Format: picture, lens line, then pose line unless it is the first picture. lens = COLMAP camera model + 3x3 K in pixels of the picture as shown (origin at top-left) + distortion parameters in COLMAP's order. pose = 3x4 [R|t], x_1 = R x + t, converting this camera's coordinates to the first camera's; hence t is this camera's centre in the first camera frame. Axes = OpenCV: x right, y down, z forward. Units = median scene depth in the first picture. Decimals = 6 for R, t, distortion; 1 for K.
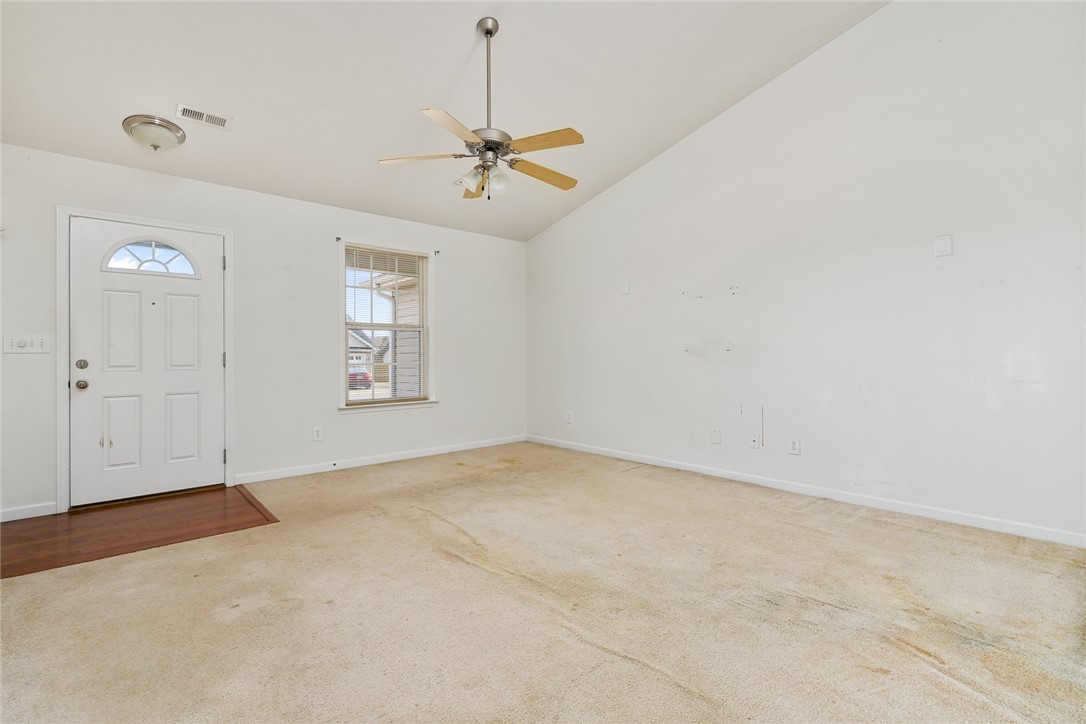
lens RADIAL K [[503.9, 0, 548.4], [0, 503.9, 352.1], [0, 0, 1]] dist [-0.001819, -0.000231]
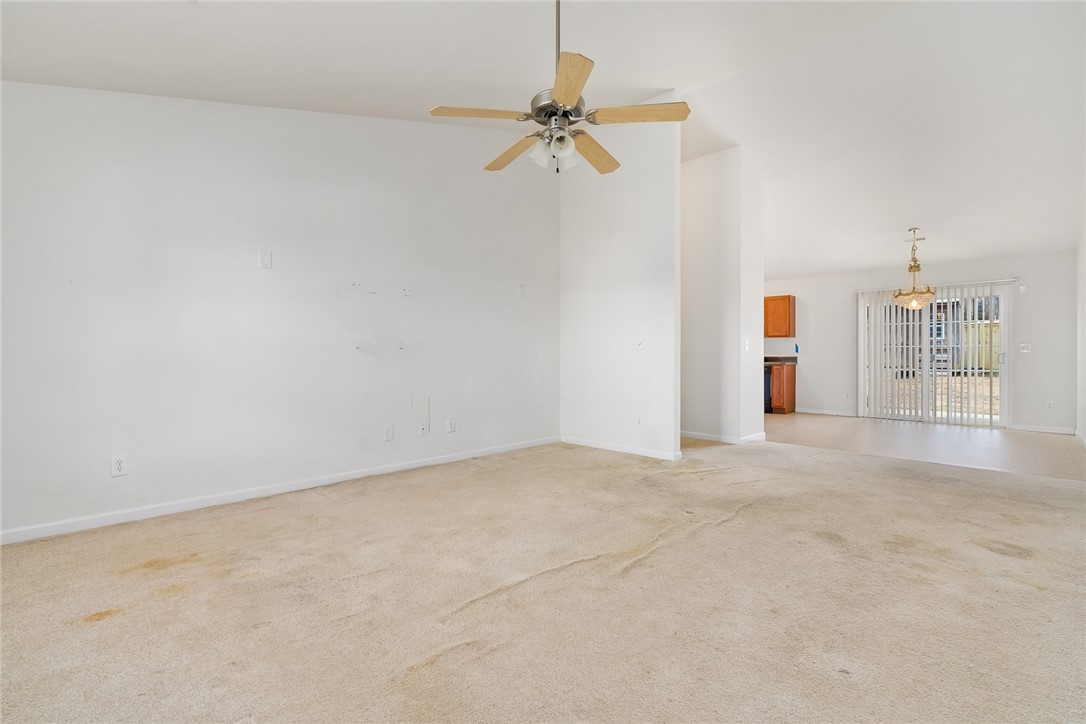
lens RADIAL K [[487.6, 0, 543.0], [0, 487.6, 362.0], [0, 0, 1]] dist [-0.000917, -0.000141]
pose [[-0.054499, -0.015286, 0.998397, -0.788284], [-0.009342, 0.999847, 0.014798, 0.007482], [-0.998470, -0.008520, -0.054634, 0.886164]]
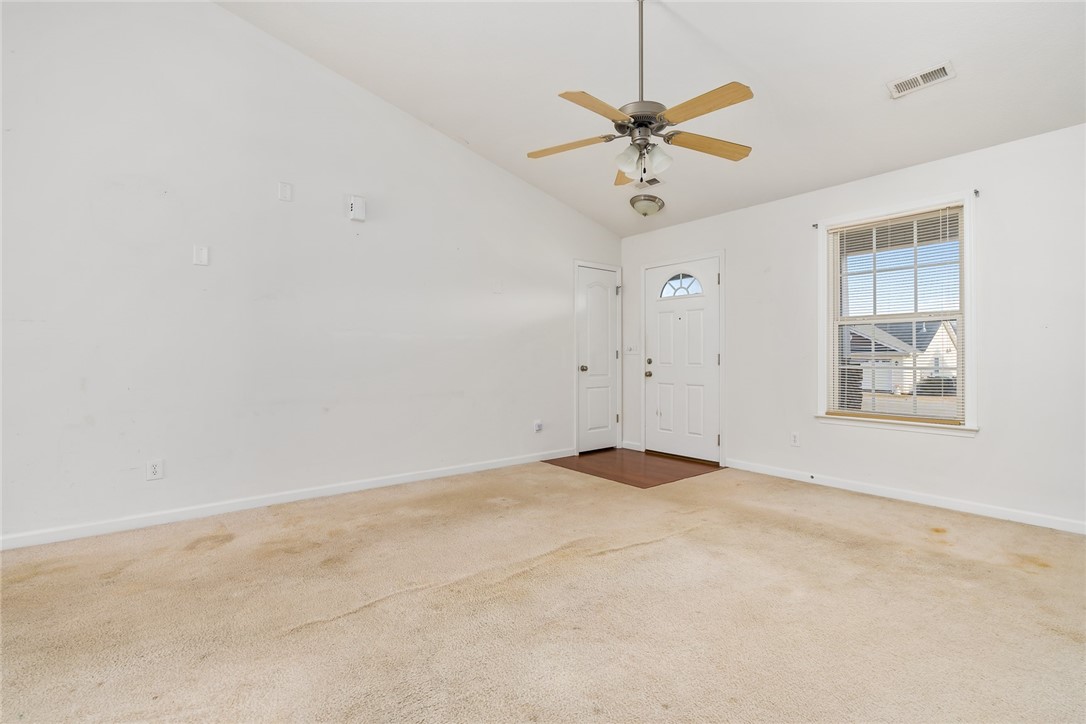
lens RADIAL K [[503.9, 0, 548.4], [0, 503.9, 352.1], [0, 0, 1]] dist [-0.001819, -0.000231]
pose [[-0.068683, -0.005677, -0.997622, 0.634230], [0.003465, 0.999976, -0.005929, 0.003368], [0.997633, -0.003864, -0.068662, 0.733739]]
